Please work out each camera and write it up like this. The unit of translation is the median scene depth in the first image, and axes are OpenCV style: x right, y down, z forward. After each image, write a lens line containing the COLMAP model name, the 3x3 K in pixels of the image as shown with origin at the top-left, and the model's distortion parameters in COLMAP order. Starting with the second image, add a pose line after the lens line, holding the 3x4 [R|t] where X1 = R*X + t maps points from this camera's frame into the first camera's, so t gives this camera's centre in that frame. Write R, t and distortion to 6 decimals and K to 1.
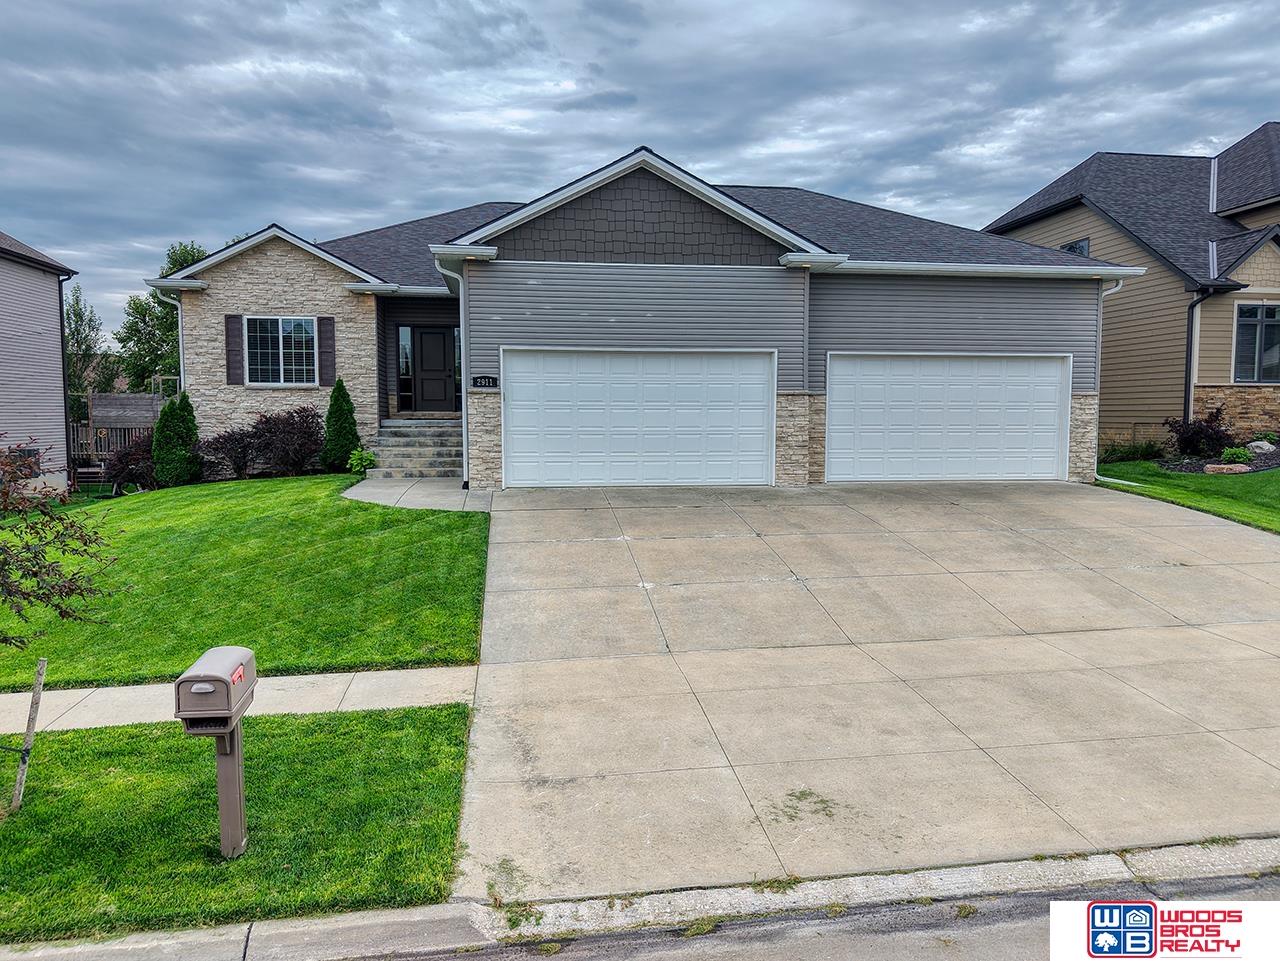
lens RADIAL K [[926.0, 0, 640.0], [0, 926.0, 480.5], [0, 0, 1]] dist [0.040088, -0.048275]
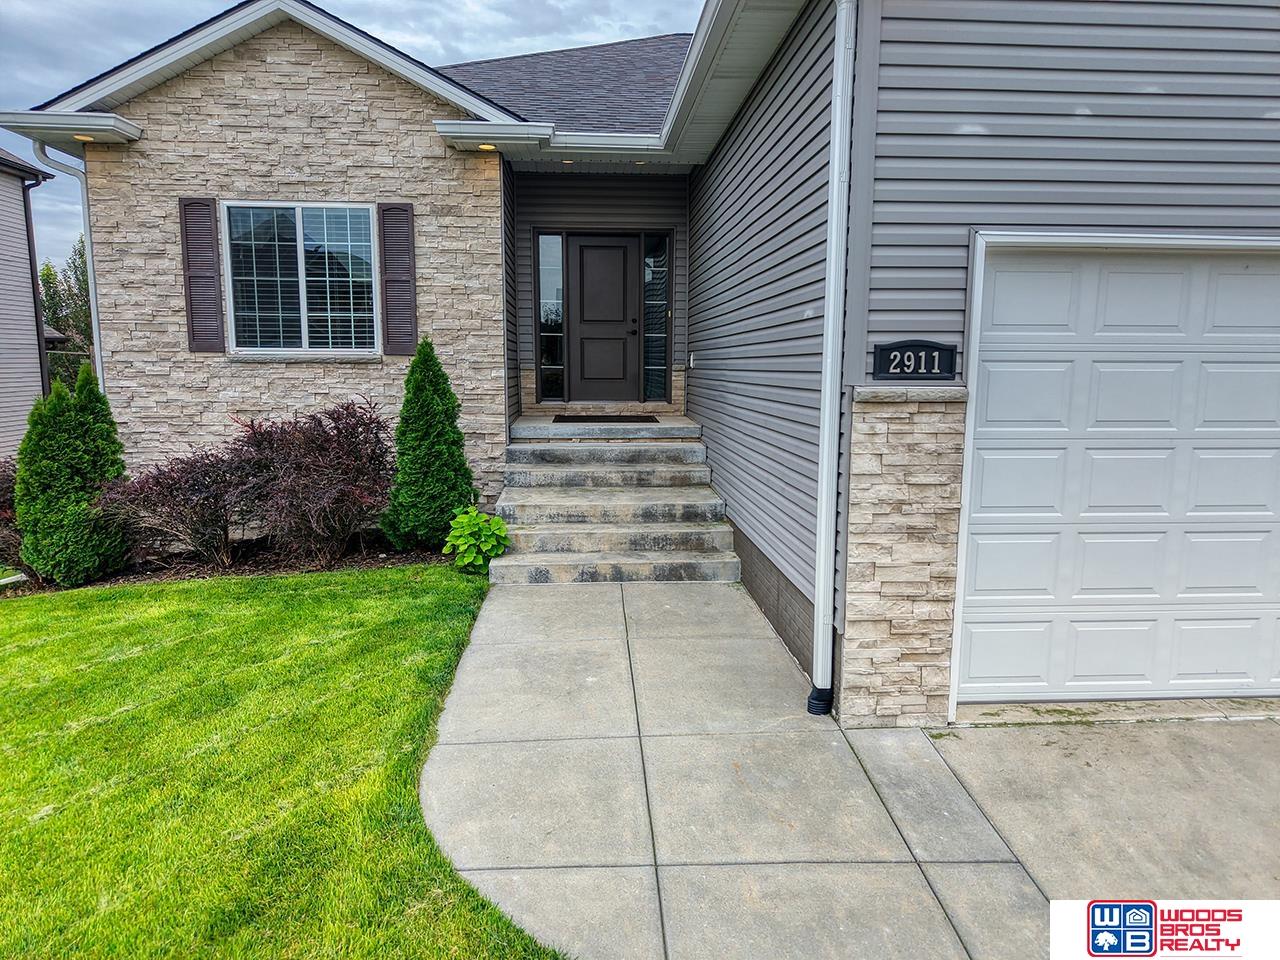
lens RADIAL K [[852.2, 0, 640.0], [0, 852.2, 480.0], [0, 0, 1]] dist [0.068495, -0.098609]
pose [[0.997098, 0.014332, -0.074763, -0.209430], [-0.009386, 0.997770, 0.066090, -0.078490], [0.075543, -0.065196, 0.995009, 0.659243]]
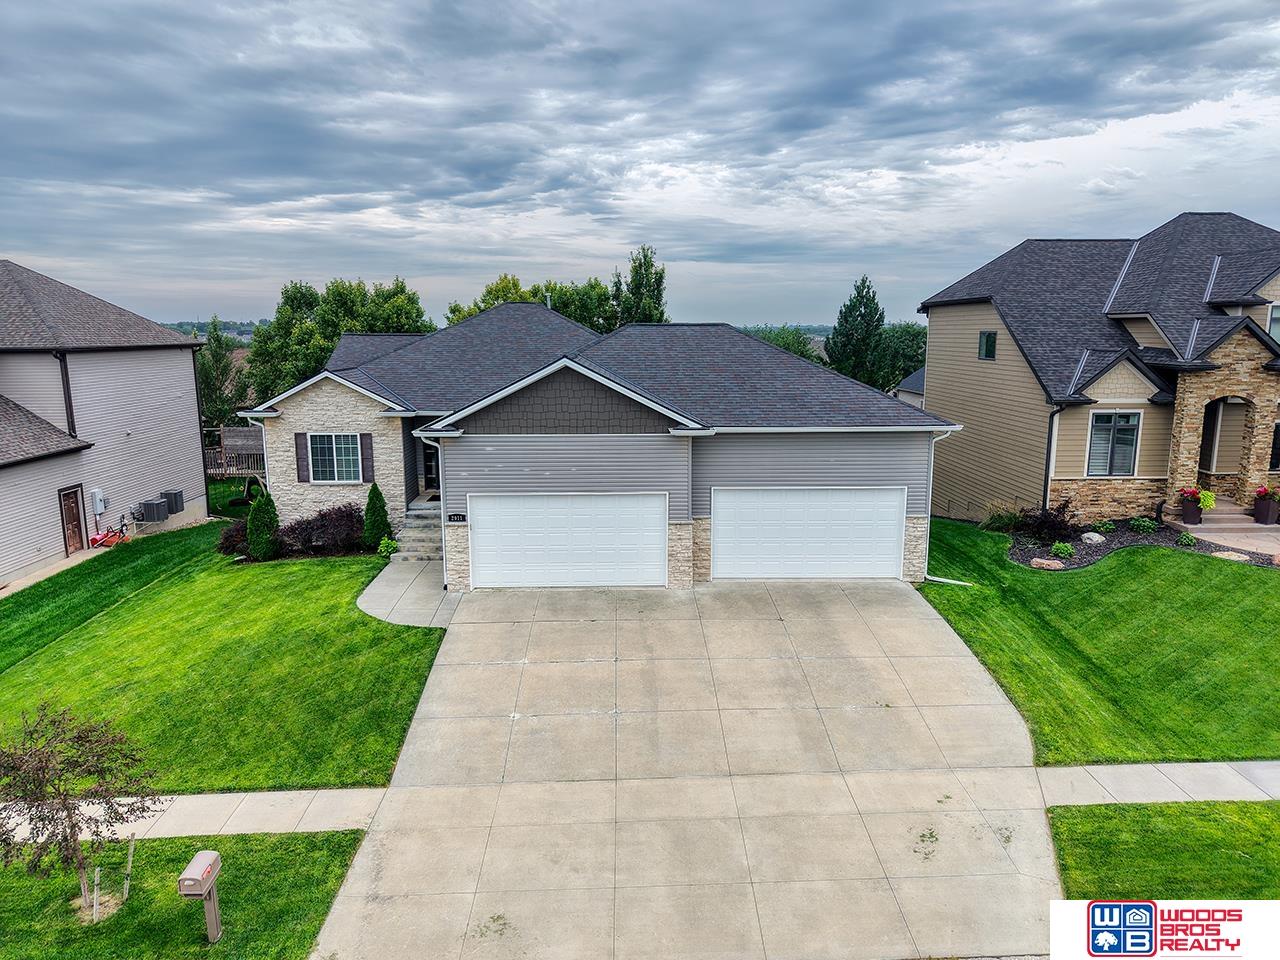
lens RADIAL K [[859.9, 0, 640.0], [0, 859.9, 480.0], [0, 0, 1]] dist [0.022462, -0.020850]
pose [[0.993400, 0.017364, -0.113384, 0.234589], [-0.005659, 0.994691, 0.102755, -0.272233], [0.114566, -0.101435, 0.988223, -0.236915]]
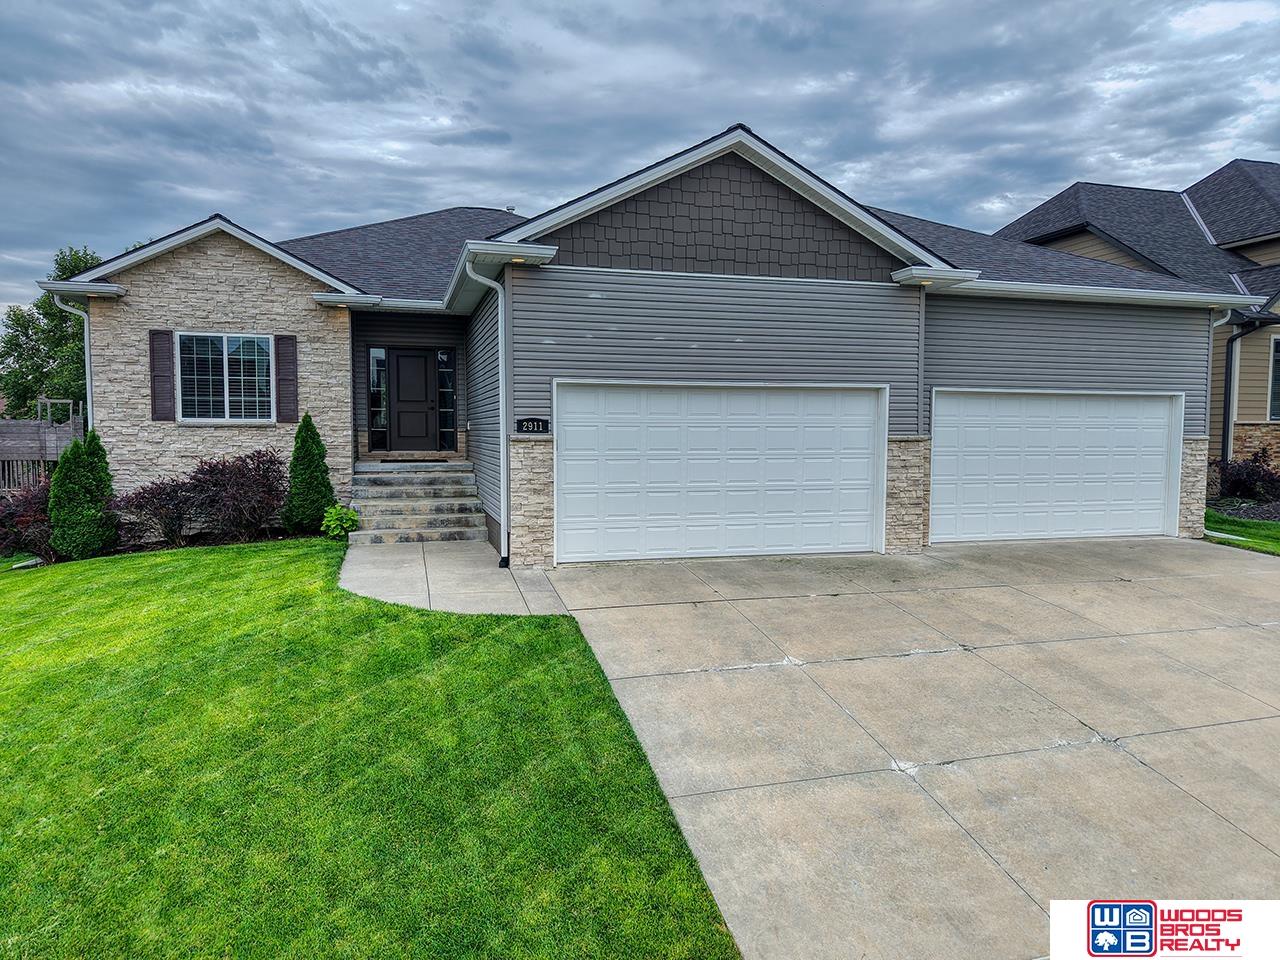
lens RADIAL K [[853.4, 0, 640.0], [0, 853.4, 480.0], [0, 0, 1]] dist [0.038348, -0.040992]
pose [[0.990770, -0.005046, 0.135462, -0.158482], [0.006532, 0.999923, -0.010528, -0.049294], [-0.135398, 0.011316, 0.990727, 0.272970]]
